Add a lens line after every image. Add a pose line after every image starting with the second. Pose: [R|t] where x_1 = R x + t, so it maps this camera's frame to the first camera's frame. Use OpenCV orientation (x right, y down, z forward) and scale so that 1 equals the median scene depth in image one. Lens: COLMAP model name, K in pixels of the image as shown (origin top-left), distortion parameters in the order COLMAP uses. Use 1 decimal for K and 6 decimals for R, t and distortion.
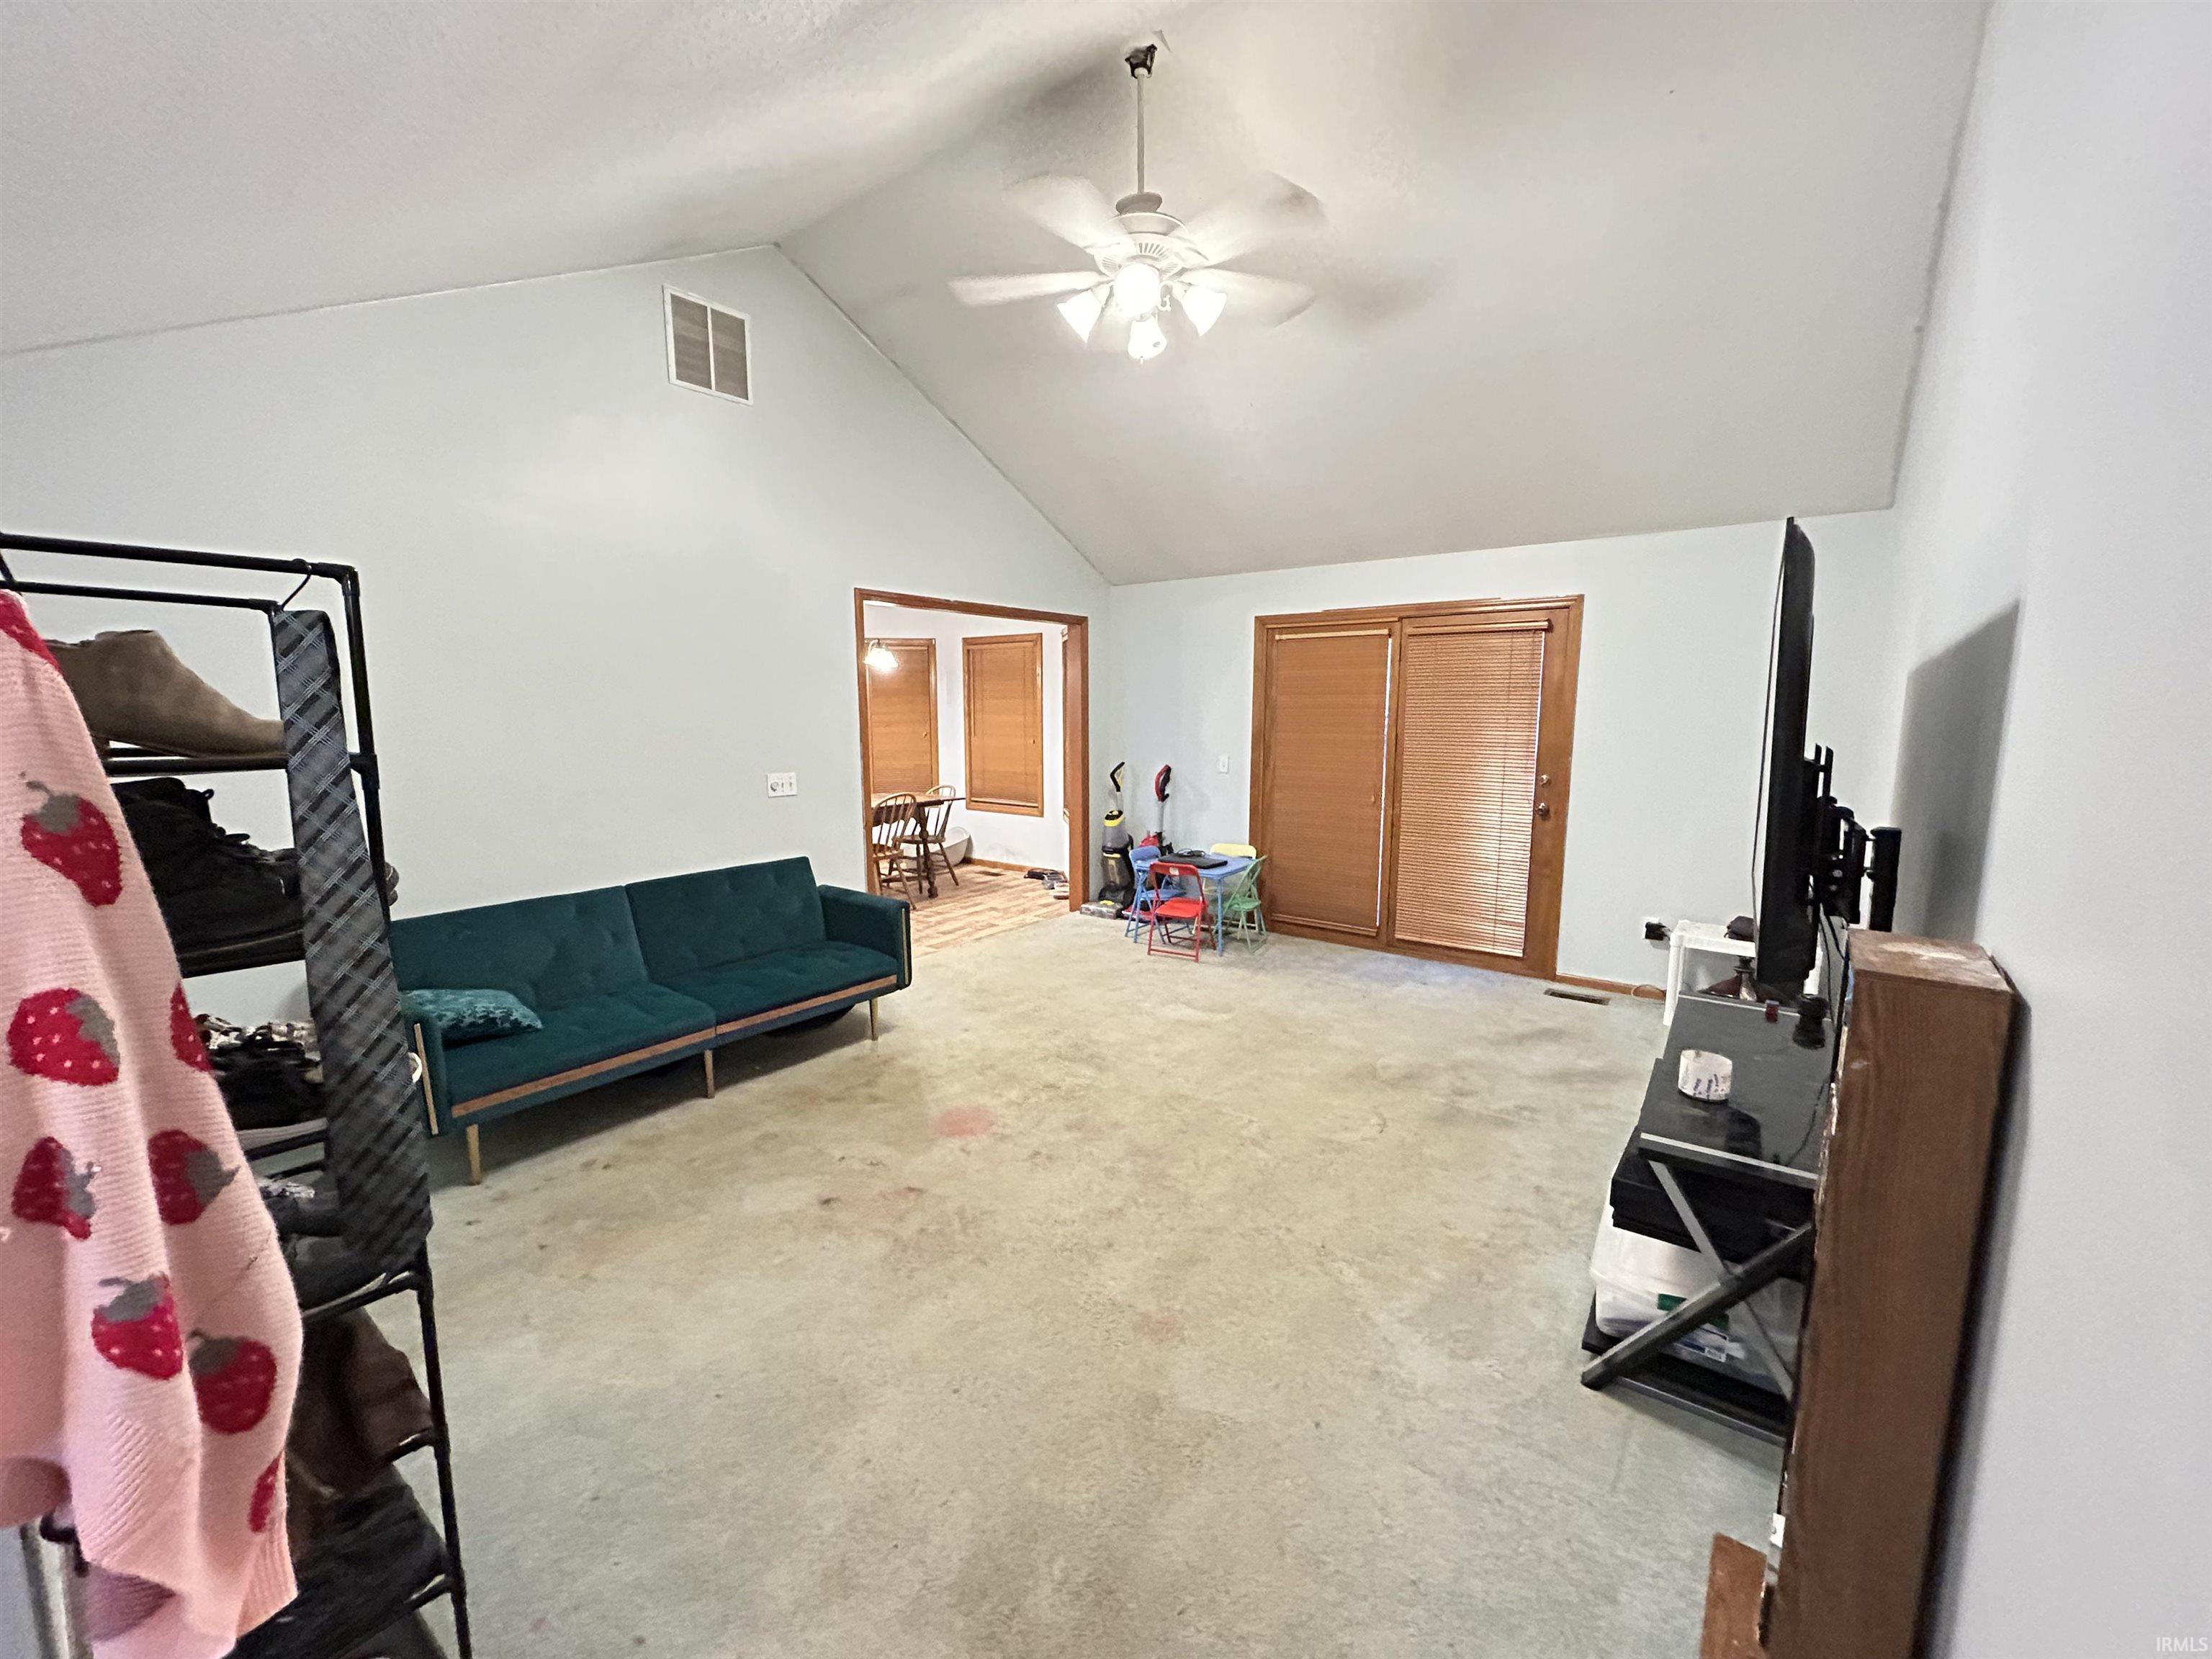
lens RADIAL K [[886.9, 0, 1083.4], [0, 886.9, 827.0], [0, 0, 1]] dist [-0.000815, 0.000181]
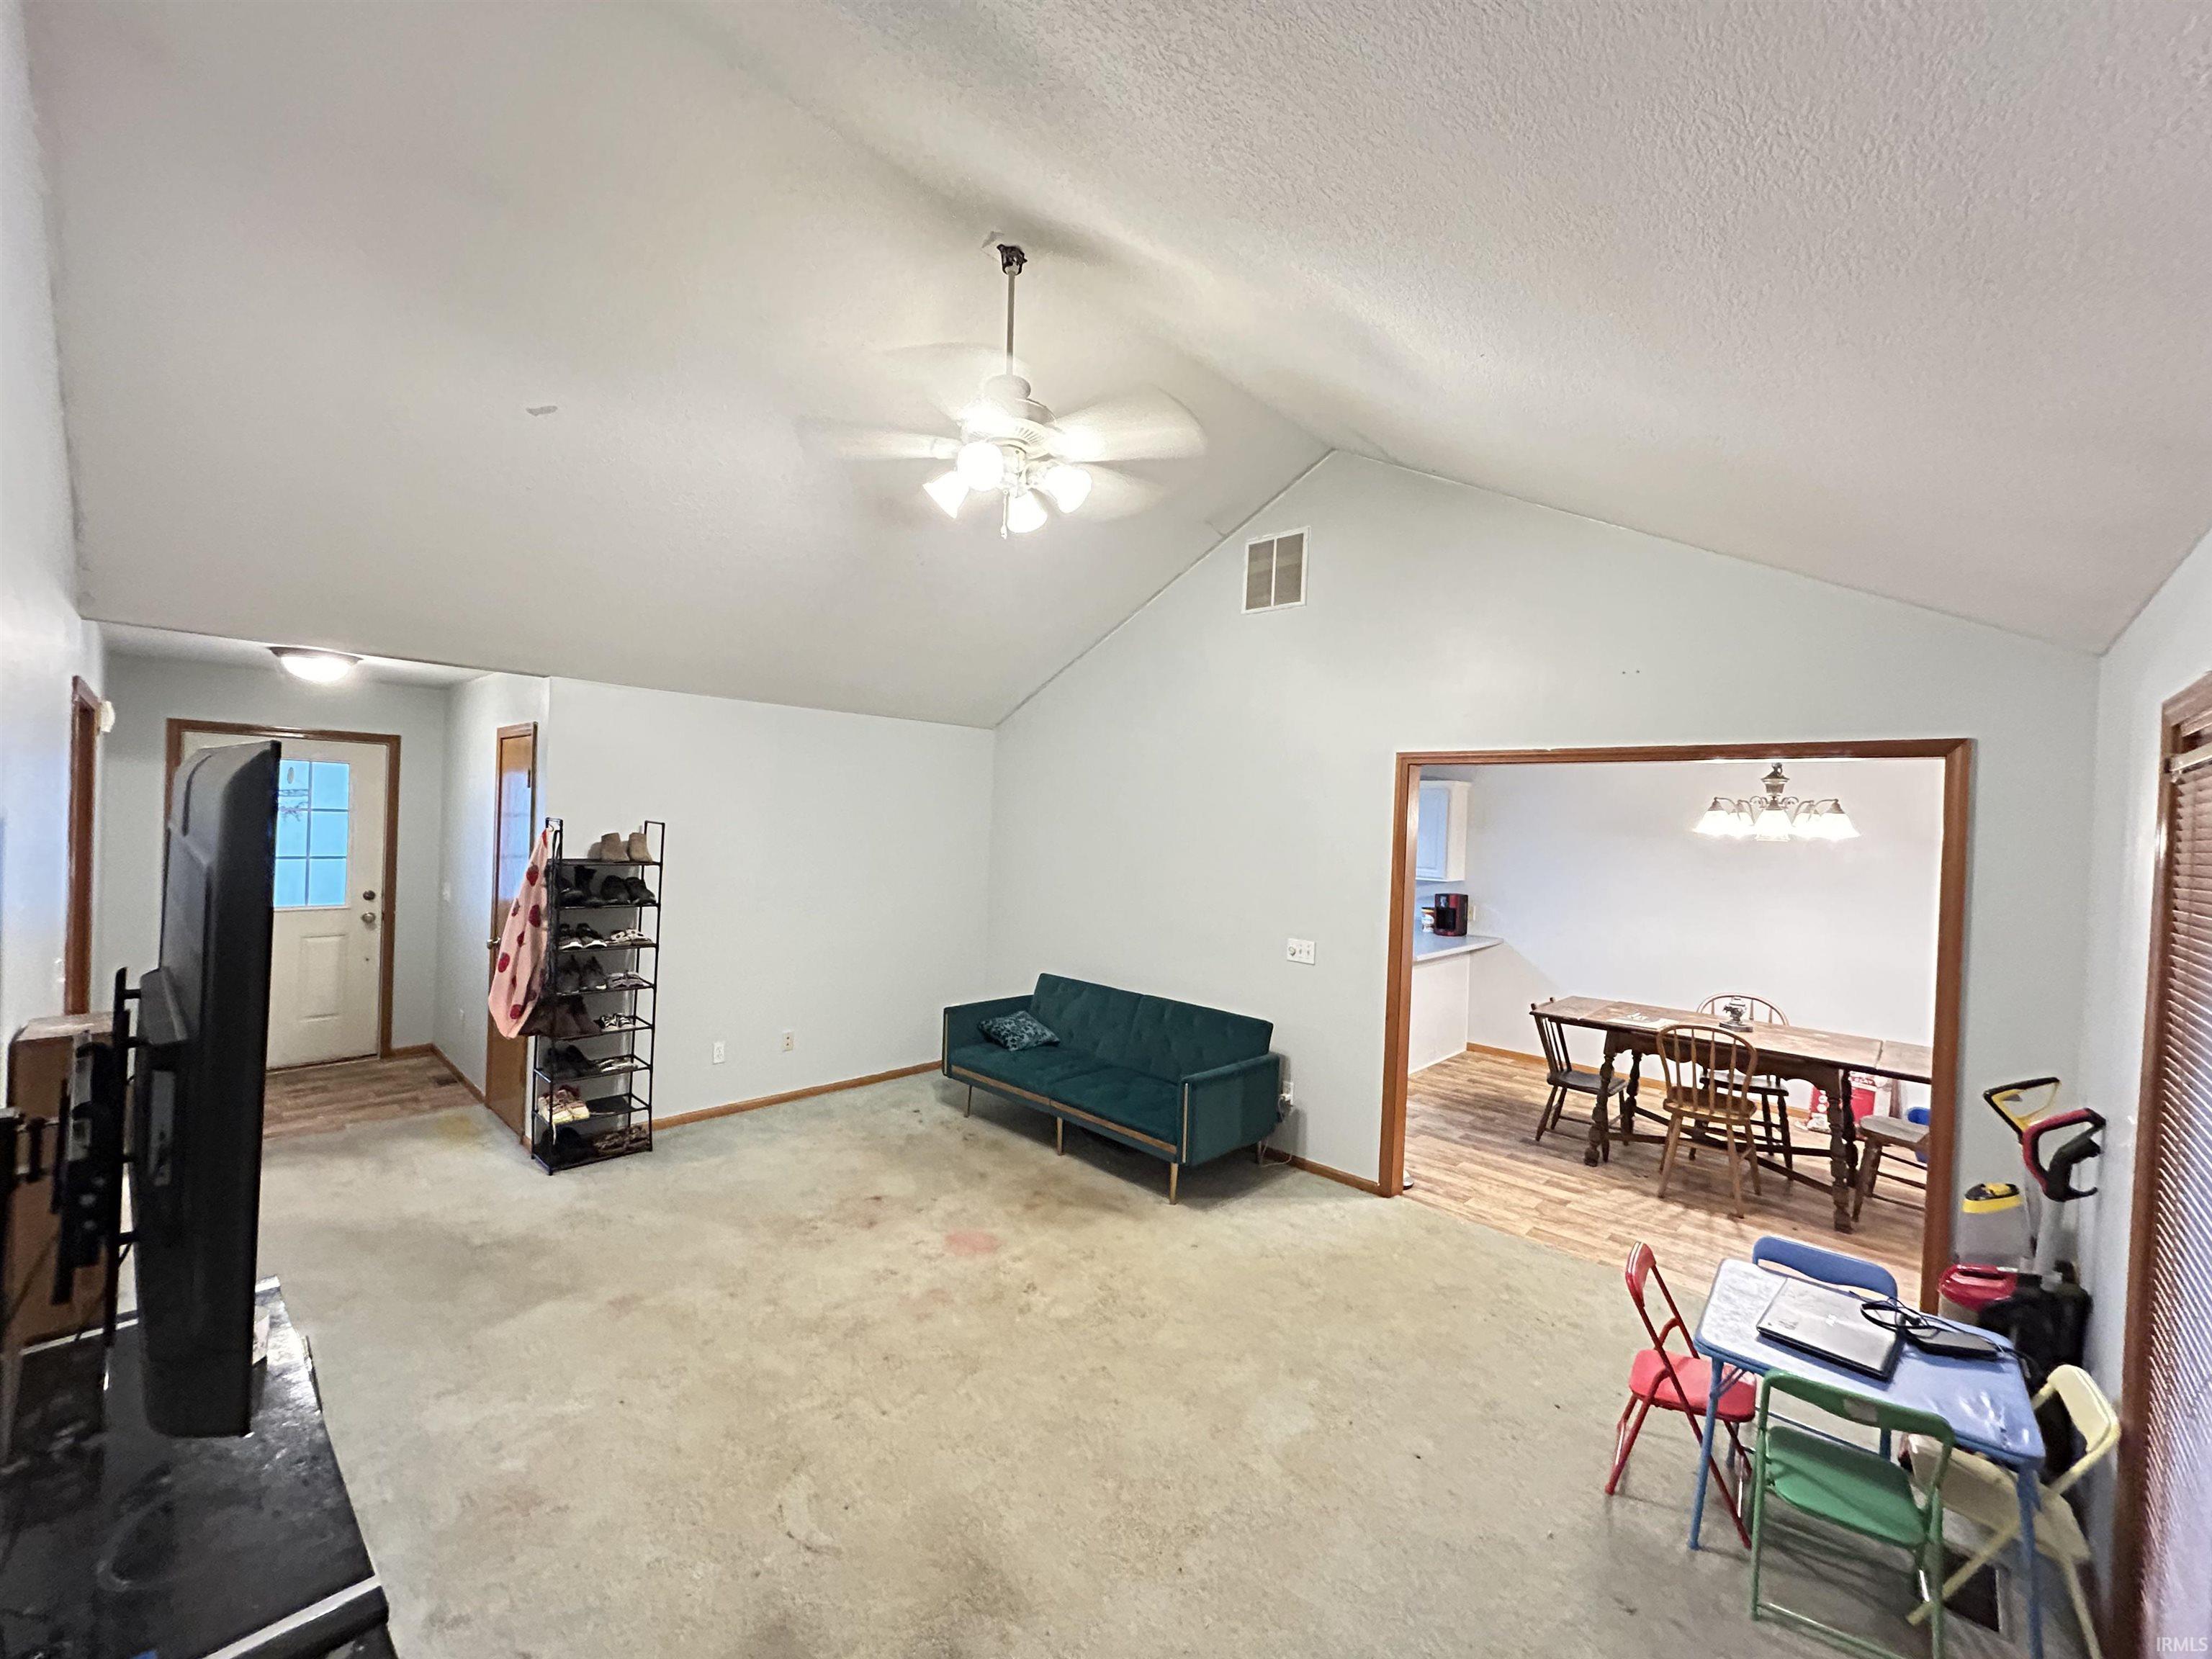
lens RADIAL K [[886.9, 0, 1116.3], [0, 886.9, 826.7], [0, 0, 1]] dist [-0.000815, 0.000181]
pose [[-0.081883, 0.001864, -0.996640, 0.848127], [-0.174516, 0.984521, 0.016179, -0.205625], [0.981244, 0.175254, -0.080290, 1.037008]]
